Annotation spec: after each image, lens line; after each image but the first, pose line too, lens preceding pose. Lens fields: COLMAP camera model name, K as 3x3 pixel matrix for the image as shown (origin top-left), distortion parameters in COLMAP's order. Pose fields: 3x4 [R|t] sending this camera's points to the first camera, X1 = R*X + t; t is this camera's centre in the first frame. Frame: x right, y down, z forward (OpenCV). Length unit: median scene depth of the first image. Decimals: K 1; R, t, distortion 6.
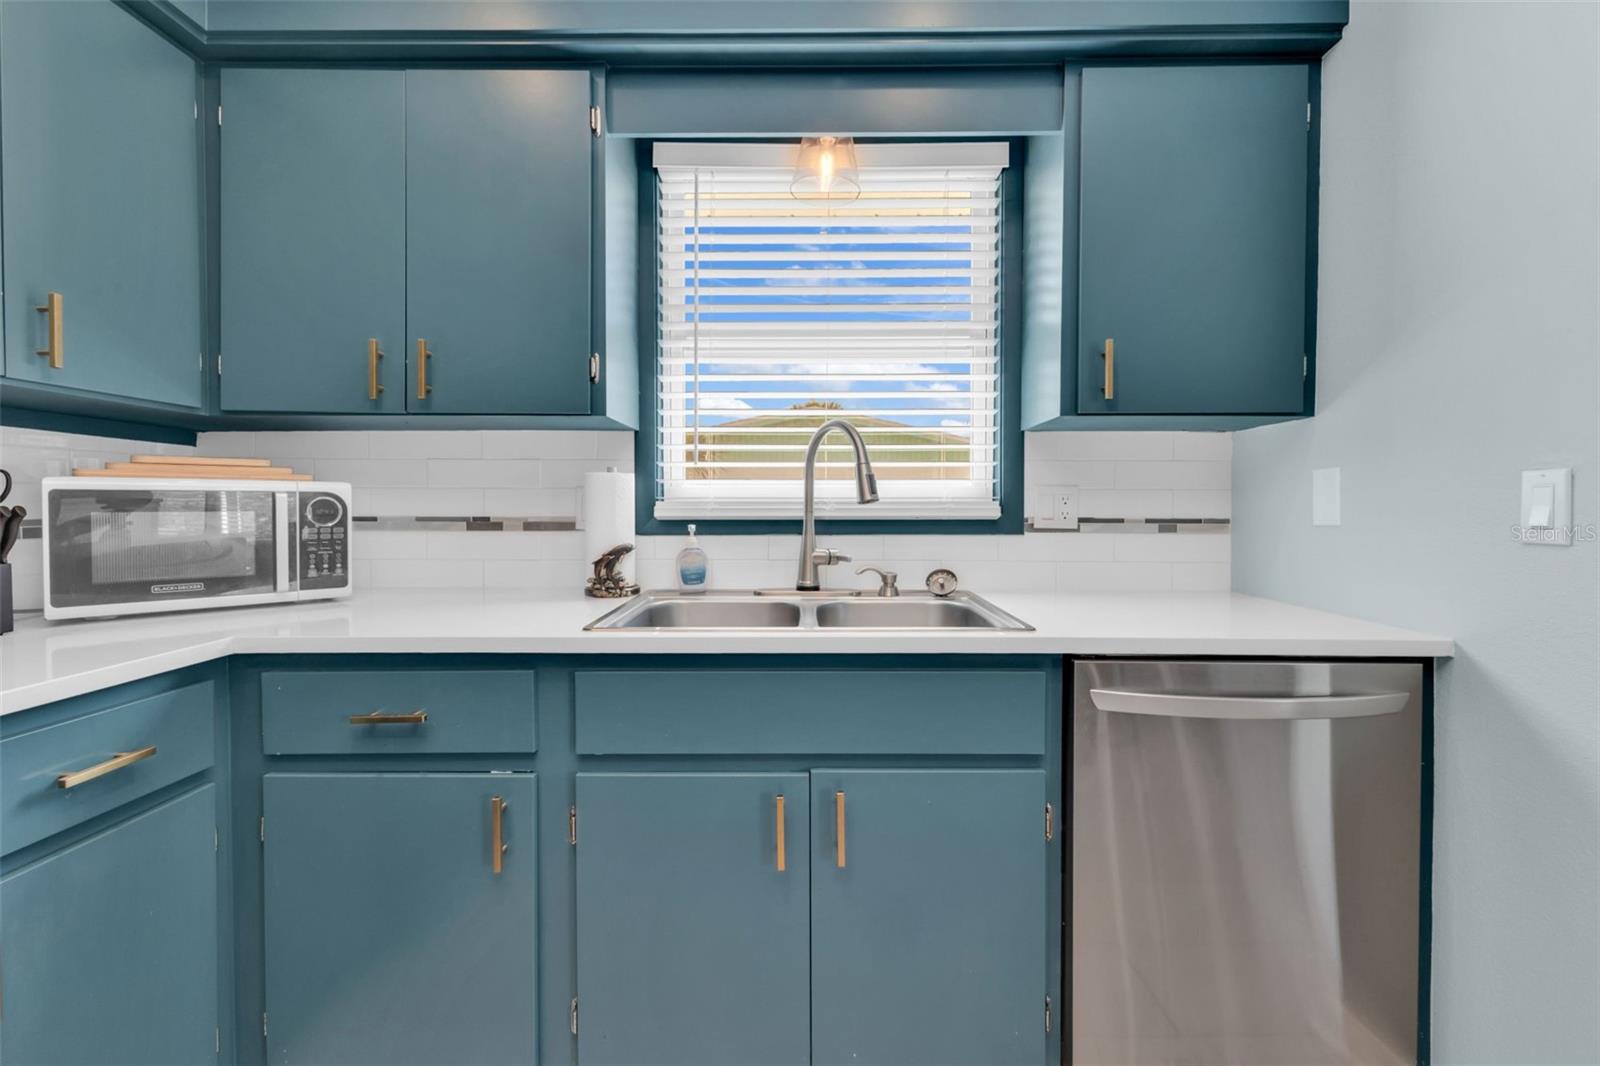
lens RADIAL K [[712.7, 0, 784.6], [0, 712.7, 515.5], [0, 0, 1]] dist [0.015400, -0.003337]
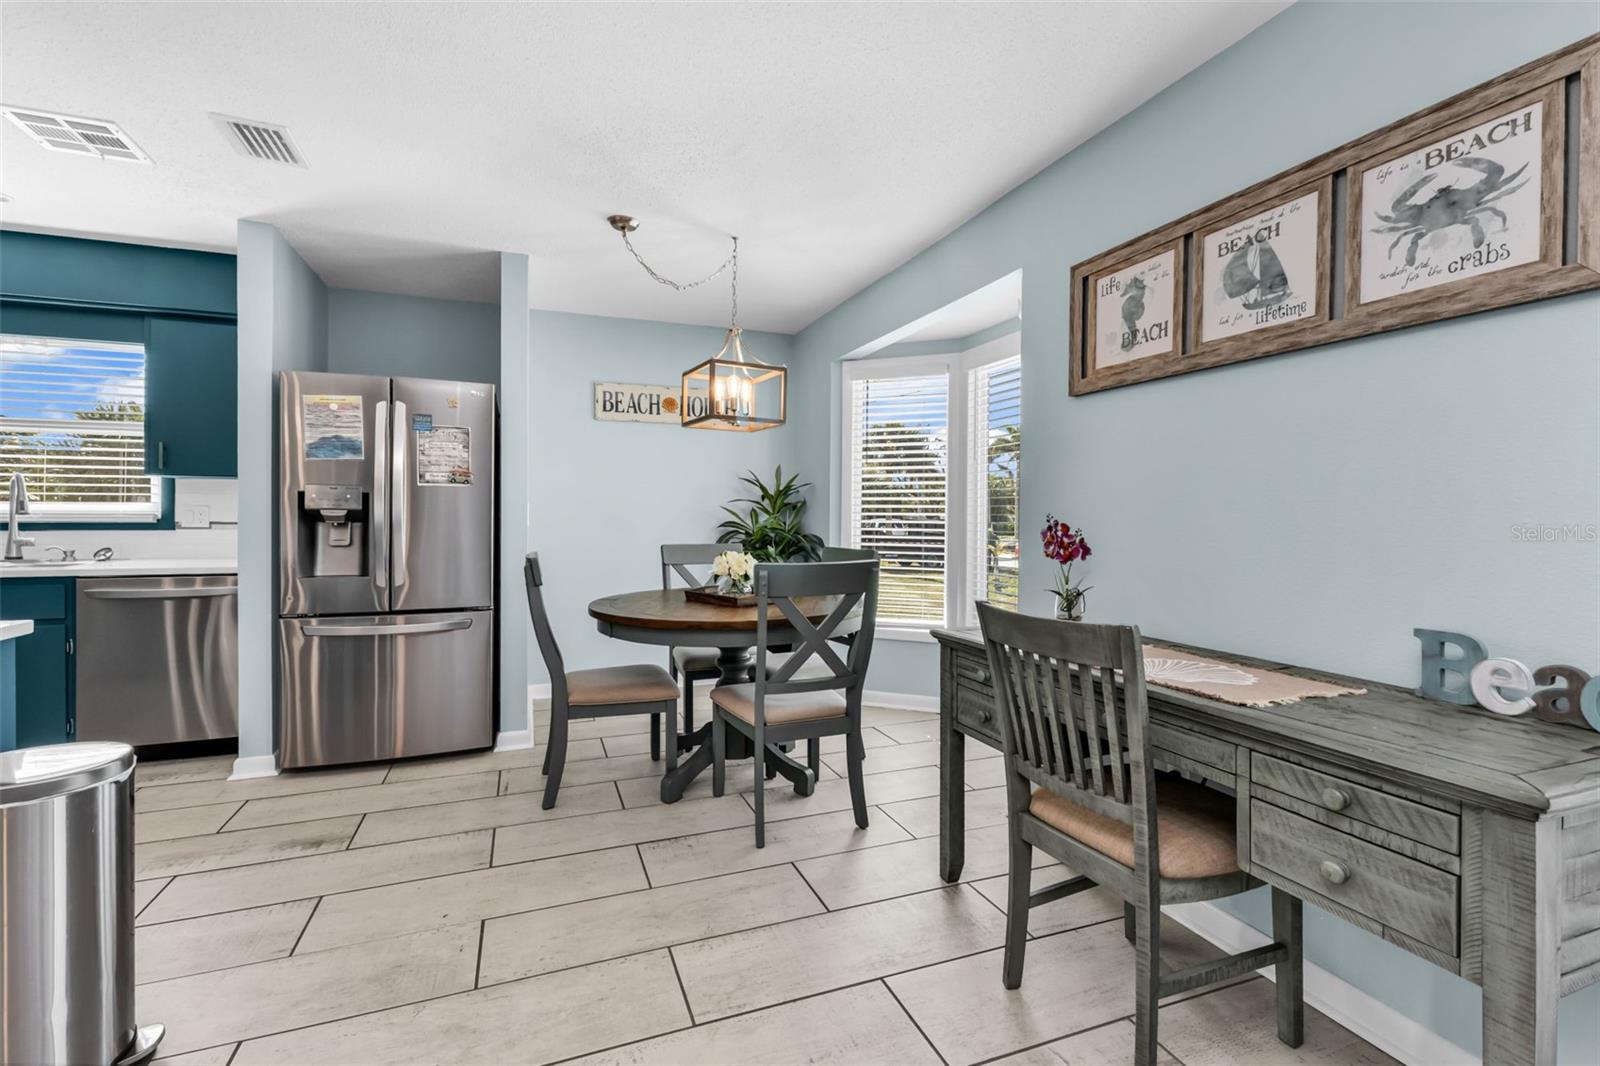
lens RADIAL K [[712.7, 0, 798.9], [0, 712.7, 519.9], [0, 0, 1]] dist [0.015400, -0.003337]
pose [[0.937157, 0.002622, 0.348897, 1.384835], [-0.001740, 0.999994, -0.002841, 0.000025], [-0.348903, 0.002056, 0.937157, -1.613699]]
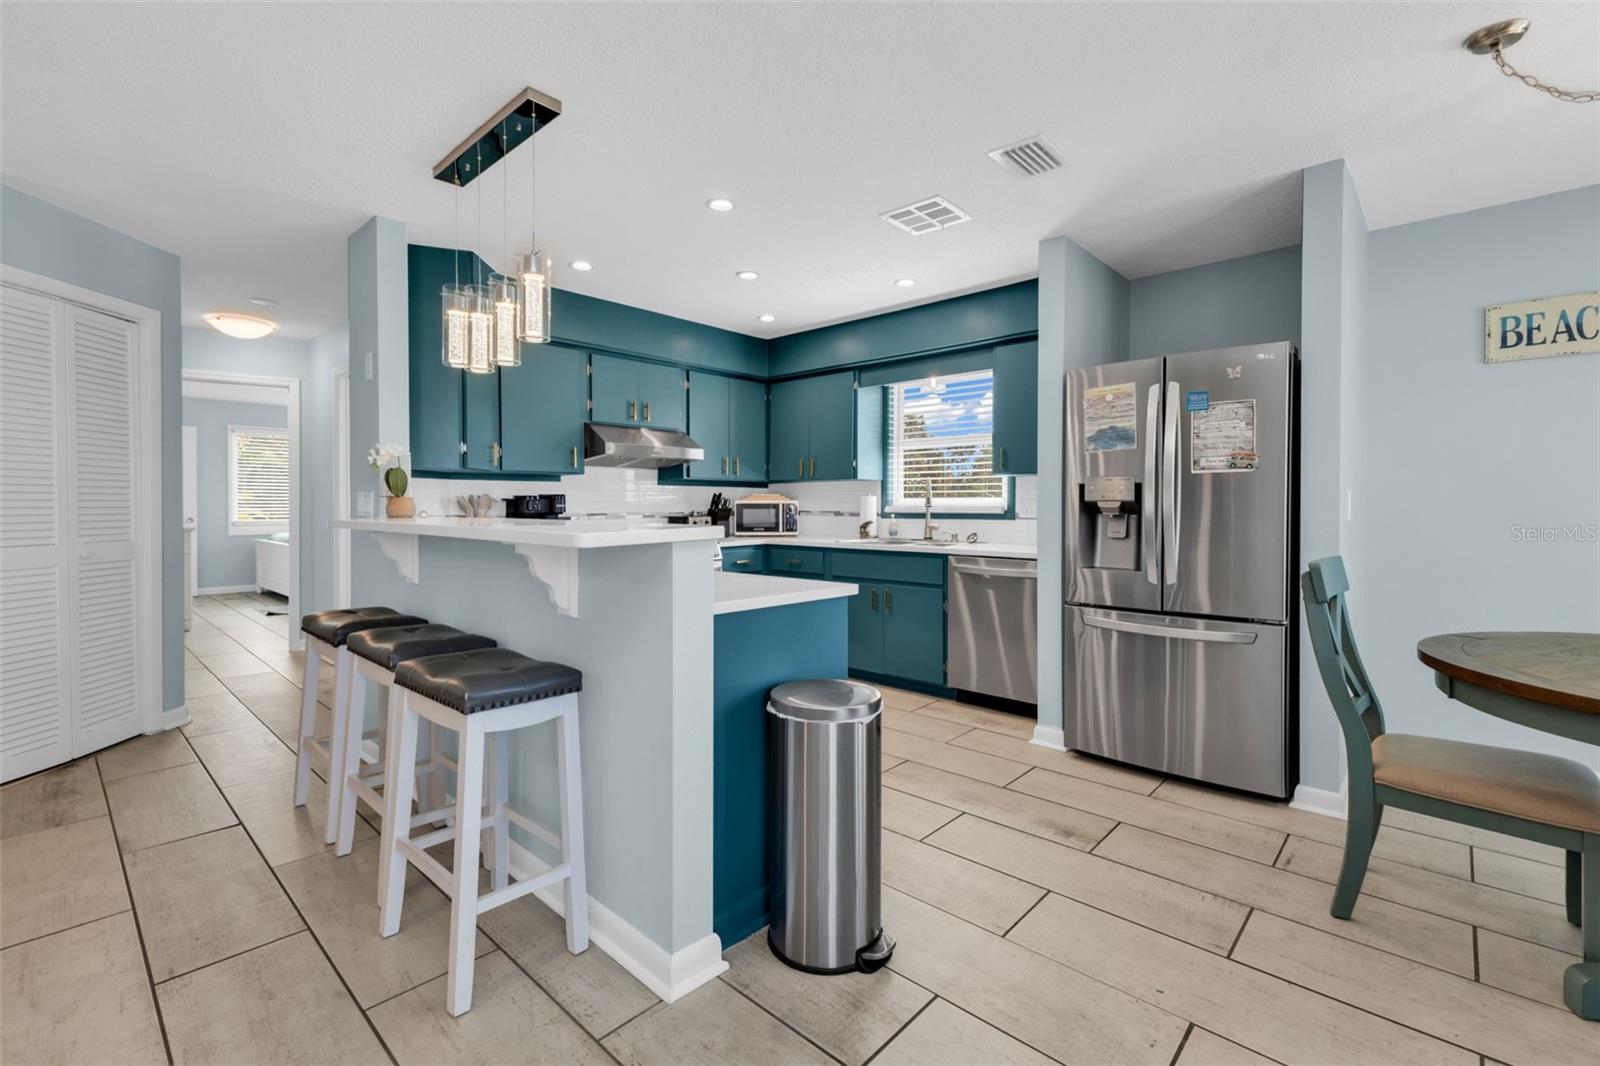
lens RADIAL K [[712.7, 0, 797.0], [0, 712.7, 511.5], [0, 0, 1]] dist [0.015400, -0.003337]
pose [[0.729873, 0.006945, -0.683548, 1.570402], [-0.008091, 0.999966, 0.001520, -0.000198], [0.683535, 0.004421, 0.729904, -1.349775]]
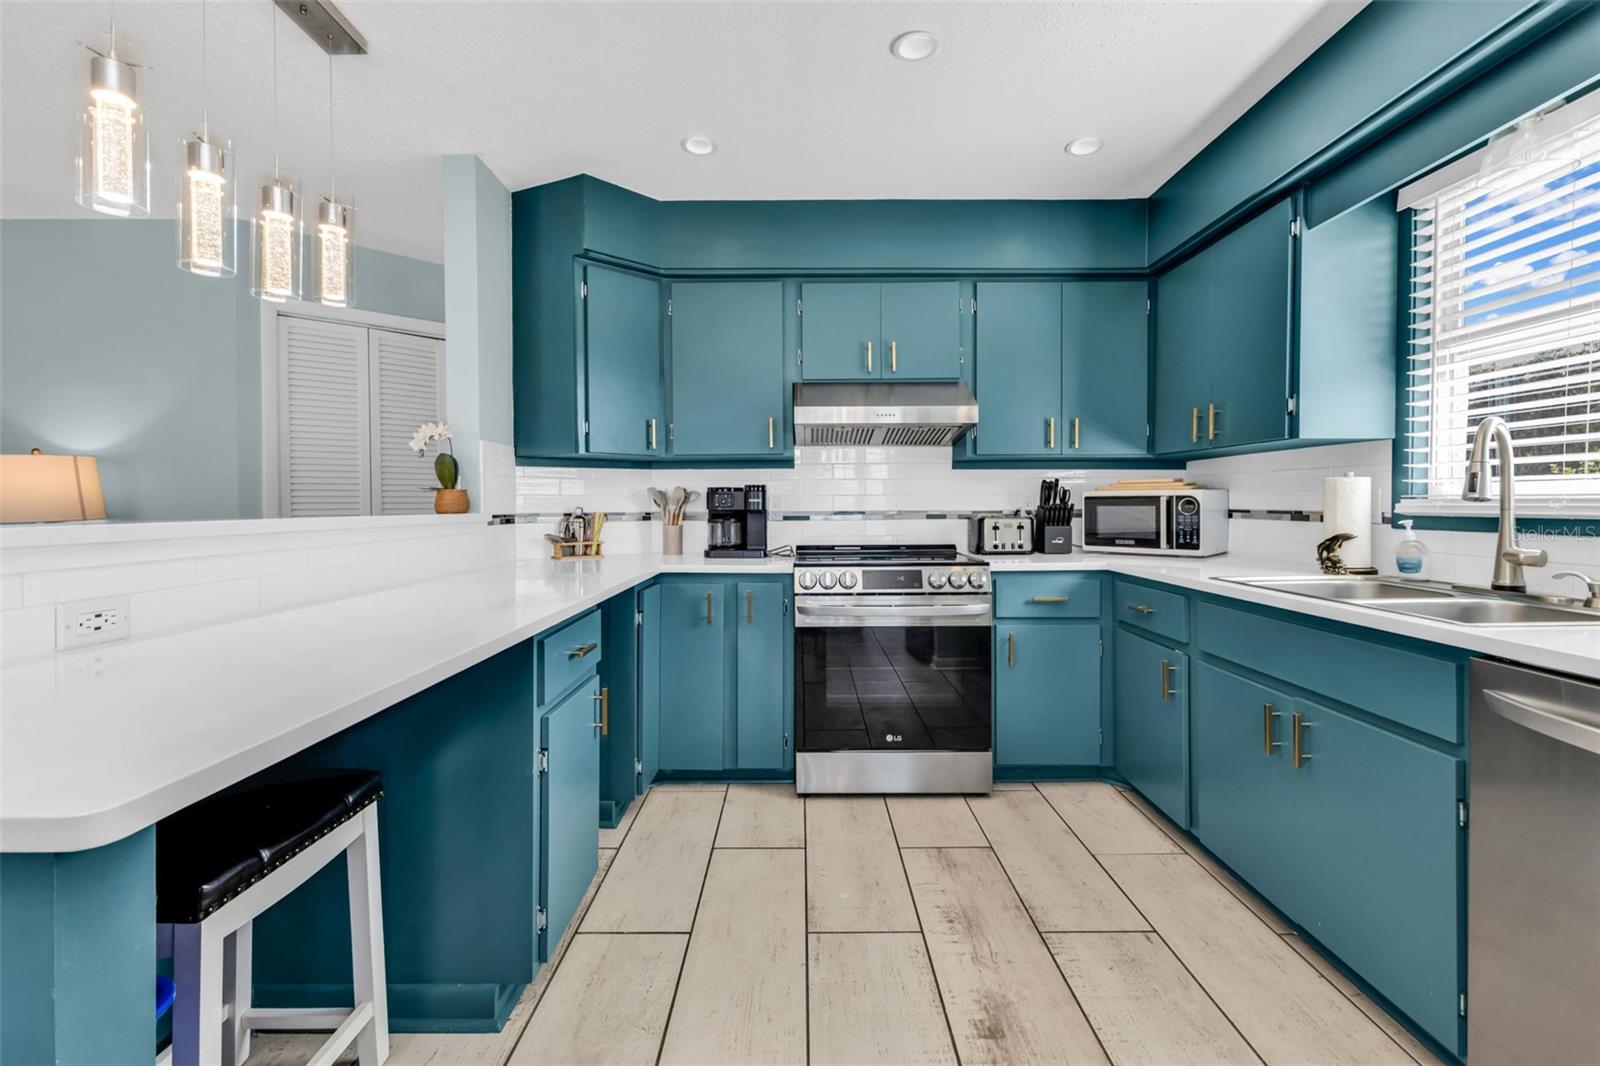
lens RADIAL K [[712.7, 0, 781.9], [0, 712.7, 513.1], [0, 0, 1]] dist [0.015400, -0.003337]
pose [[-0.018733, 0.016210, -0.999693, 1.075931], [-0.009584, 0.999820, 0.016392, -0.007616], [0.999779, 0.009888, -0.018574, 0.028238]]
